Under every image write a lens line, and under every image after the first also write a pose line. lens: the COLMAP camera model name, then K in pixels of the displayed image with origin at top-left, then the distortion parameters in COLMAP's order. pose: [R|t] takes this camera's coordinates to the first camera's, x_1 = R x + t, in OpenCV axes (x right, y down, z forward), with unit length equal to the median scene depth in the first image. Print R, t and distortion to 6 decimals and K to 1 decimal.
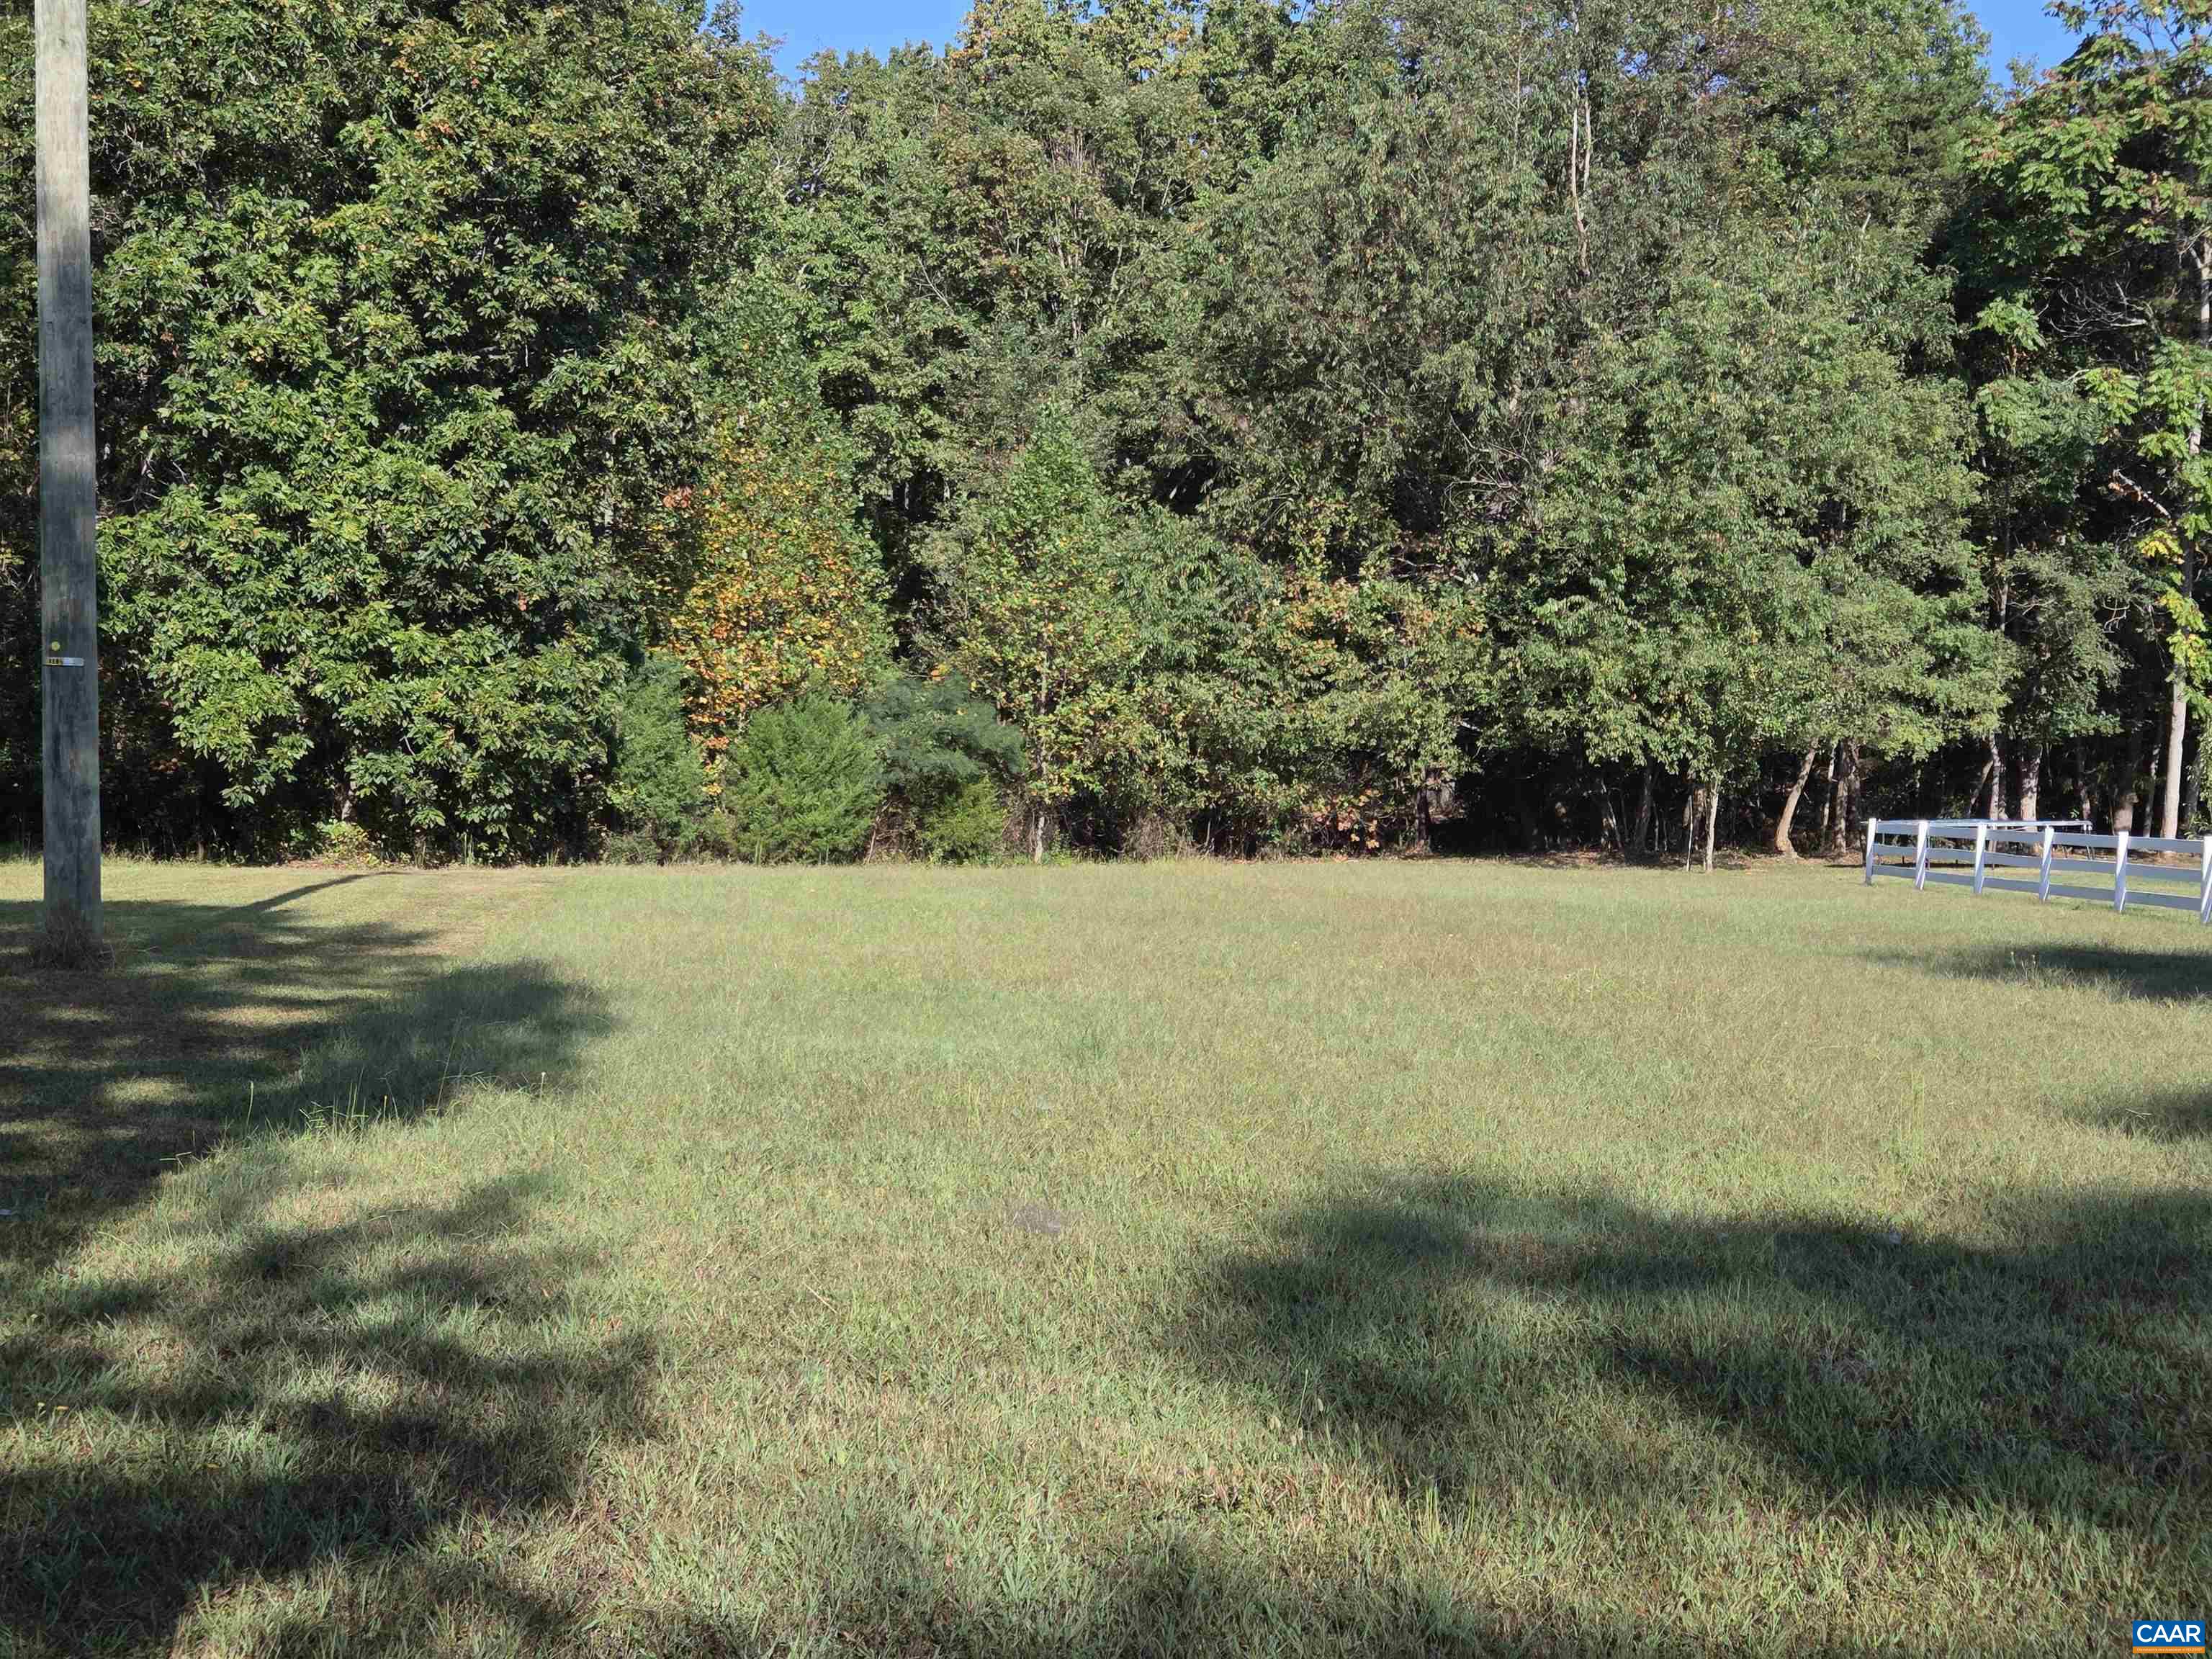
lens RADIAL K [[2983.0, 0, 1118.7], [0, 2983.0, 825.0], [0, 0, 1]] dist [0.061774, 0.000784]
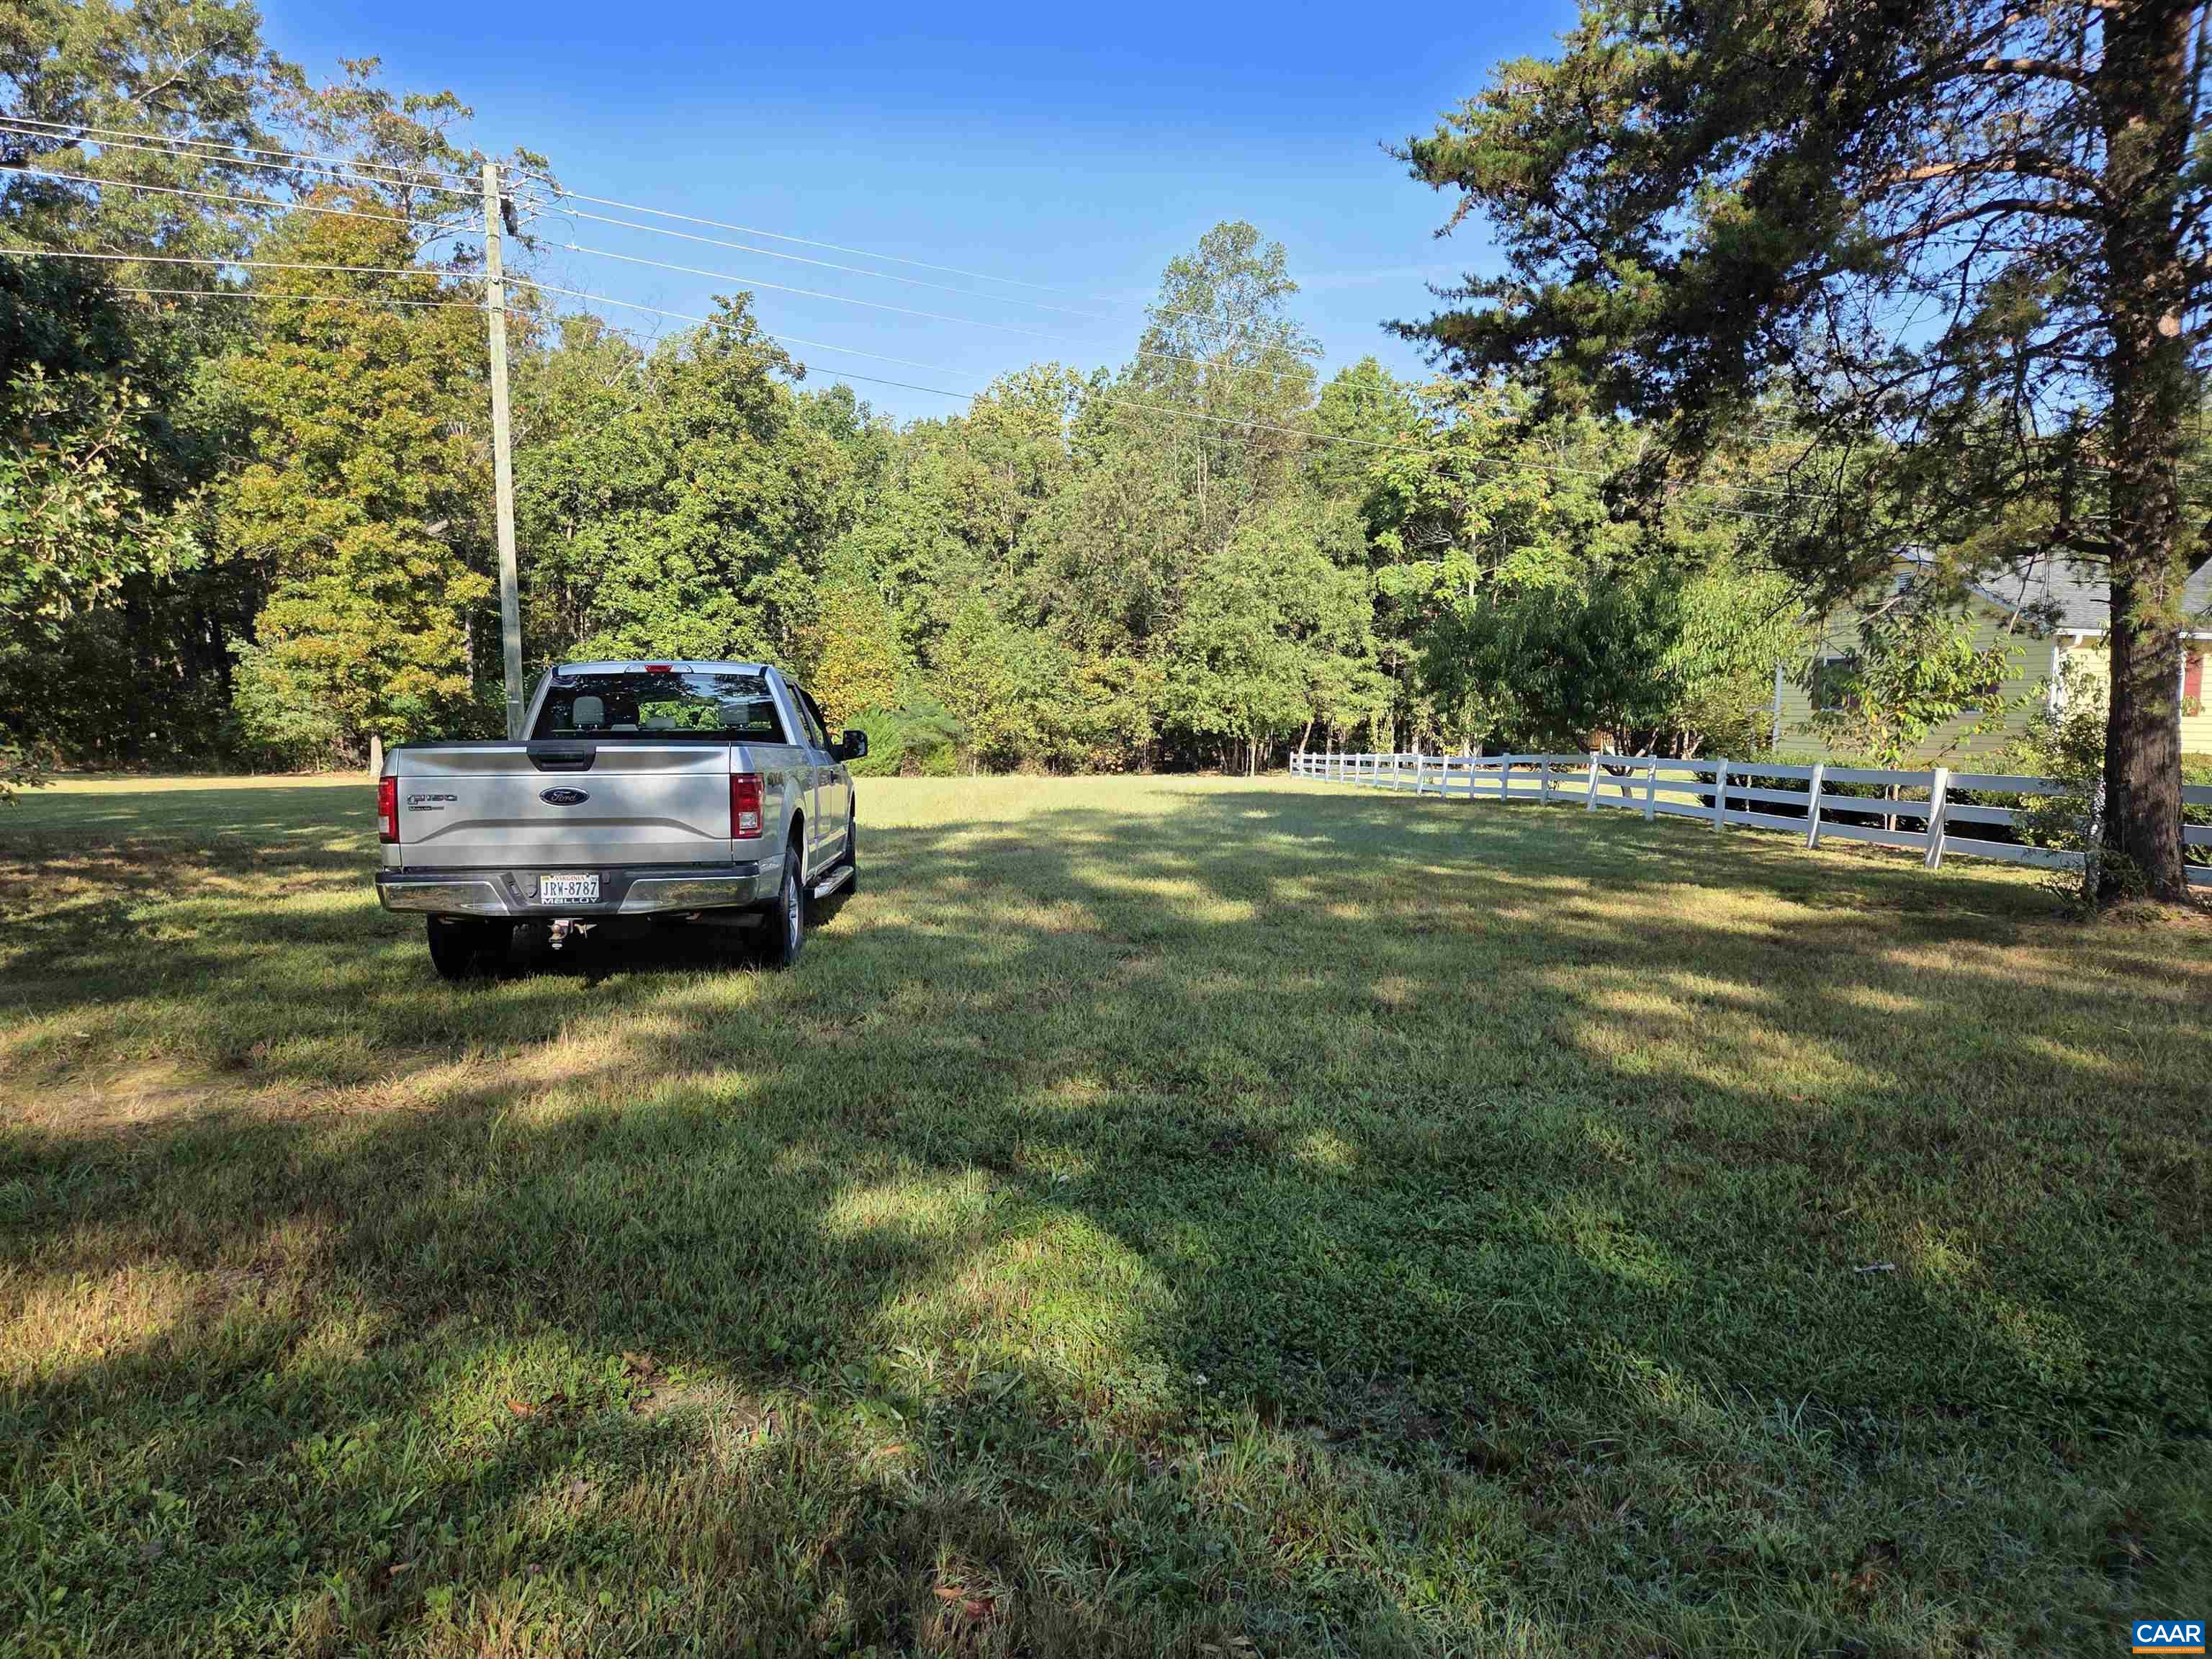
lens RADIAL K [[1499.5, 0, 1102.3], [0, 1499.5, 839.8], [0, 0, 1]] dist [0.050069, -0.002528]
pose [[0.999536, -0.016523, -0.025607, 0.134650], [0.017601, 0.998943, 0.042468, 0.015320], [0.024878, -0.042899, 0.998770, -0.257975]]
